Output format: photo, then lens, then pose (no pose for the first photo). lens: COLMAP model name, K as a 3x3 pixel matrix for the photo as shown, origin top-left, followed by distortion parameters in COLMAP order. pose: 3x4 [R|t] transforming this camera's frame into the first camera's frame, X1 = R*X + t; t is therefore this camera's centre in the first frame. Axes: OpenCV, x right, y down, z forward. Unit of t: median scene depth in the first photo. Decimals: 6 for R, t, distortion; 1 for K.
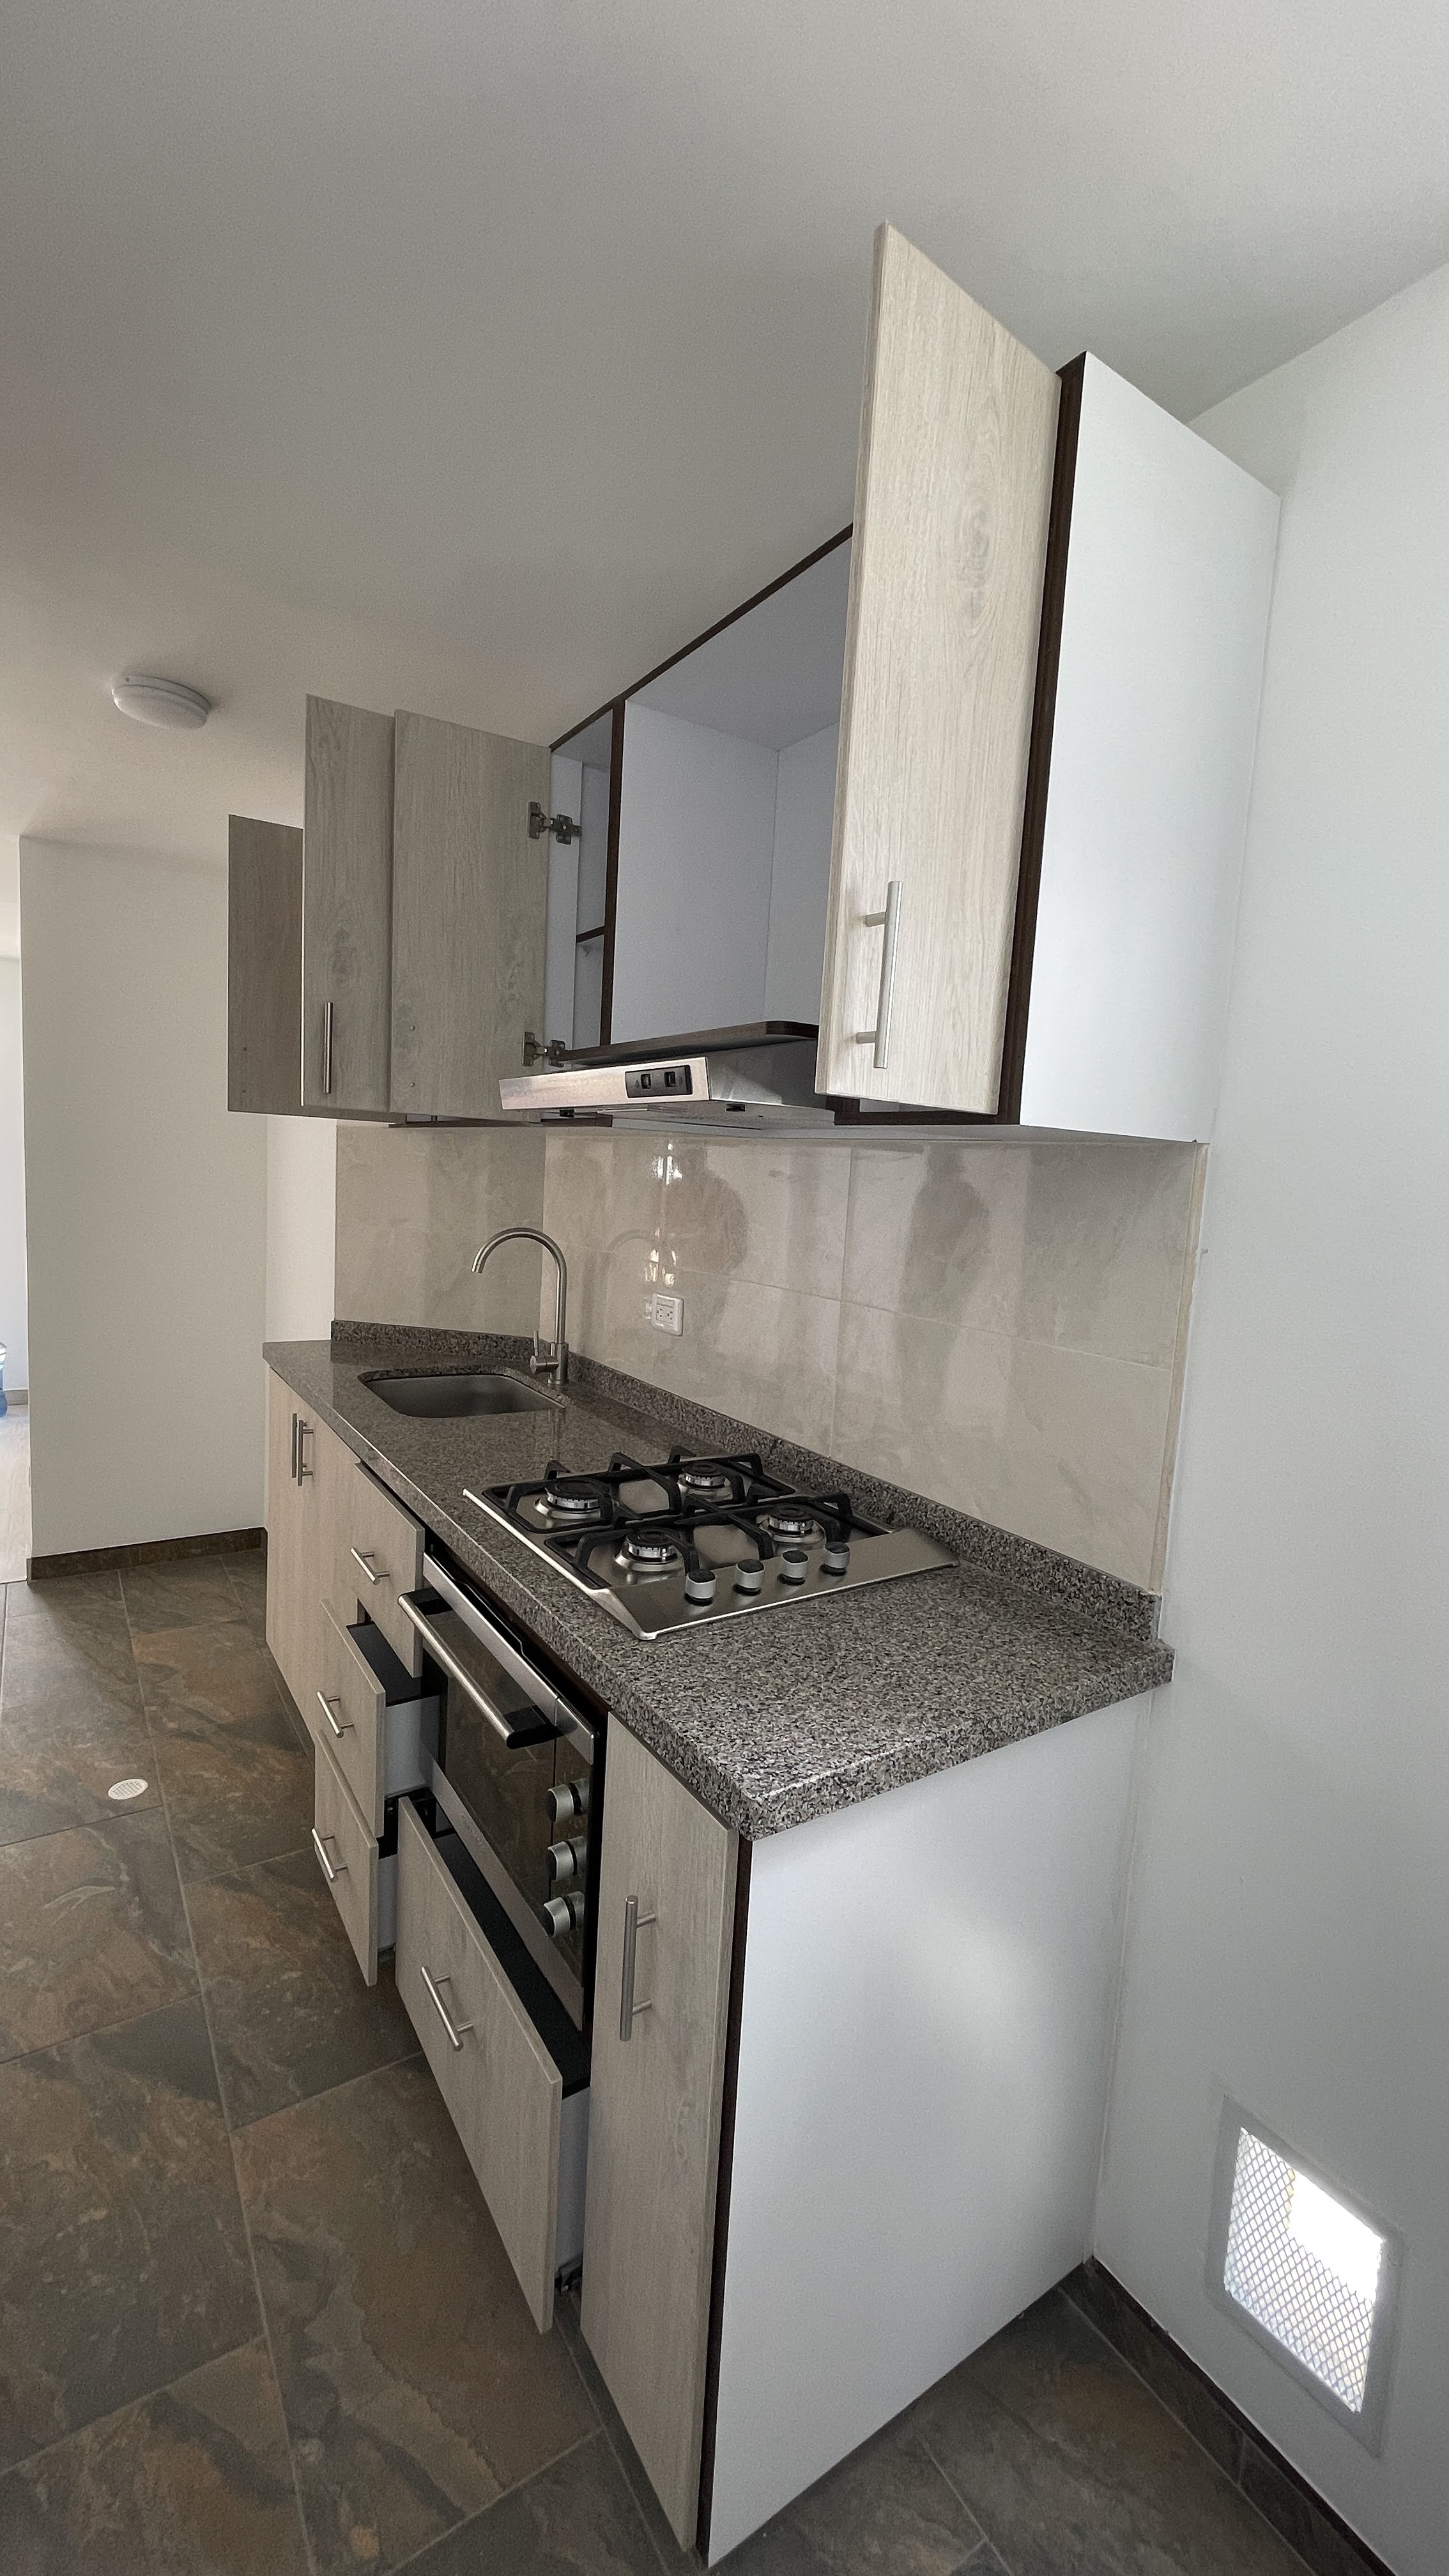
lens RADIAL K [[1036.9, 0, 726.8], [0, 1036.9, 1287.0], [0, 0, 1]] dist [-0.003714, -0.000163]
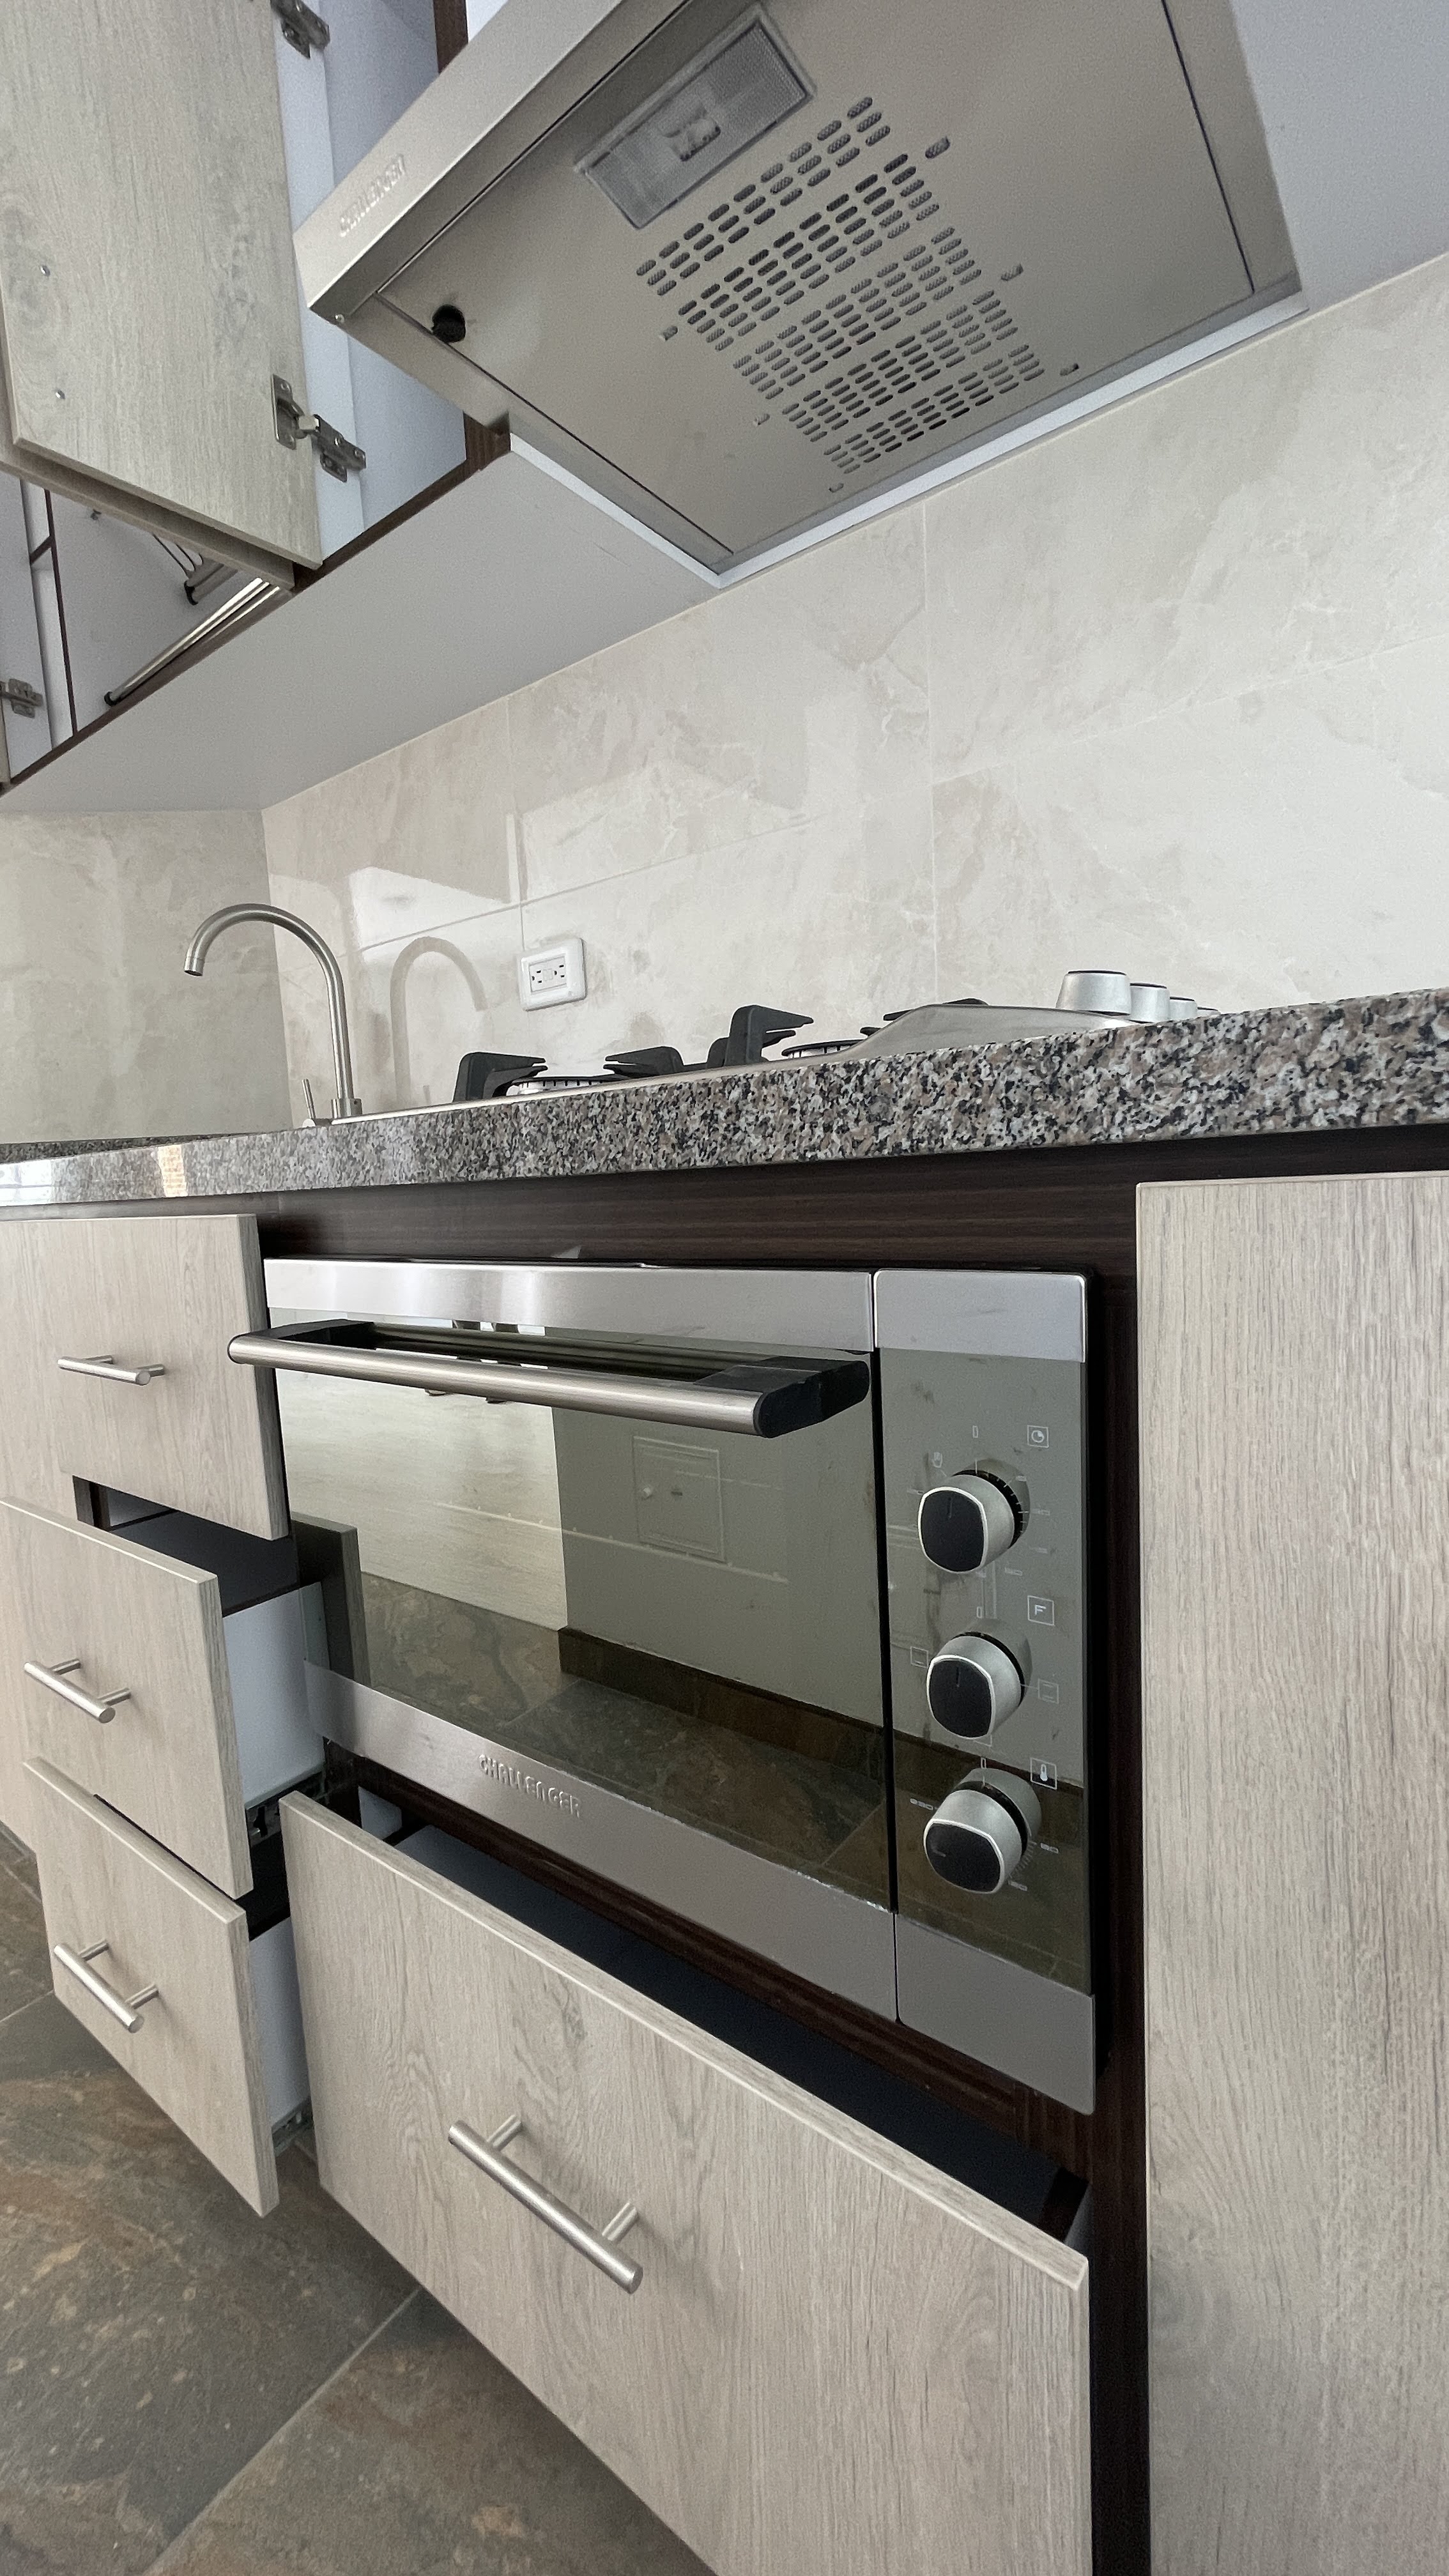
lens RADIAL K [[1036.9, 0, 727.6], [0, 1036.9, 1290.3], [0, 0, 1]] dist [-0.003714, -0.000163]
pose [[0.936807, -0.140634, 0.320335, -0.242026], [0.140753, 0.989780, 0.022907, 0.281496], [-0.320282, 0.023628, 0.947027, 0.482270]]
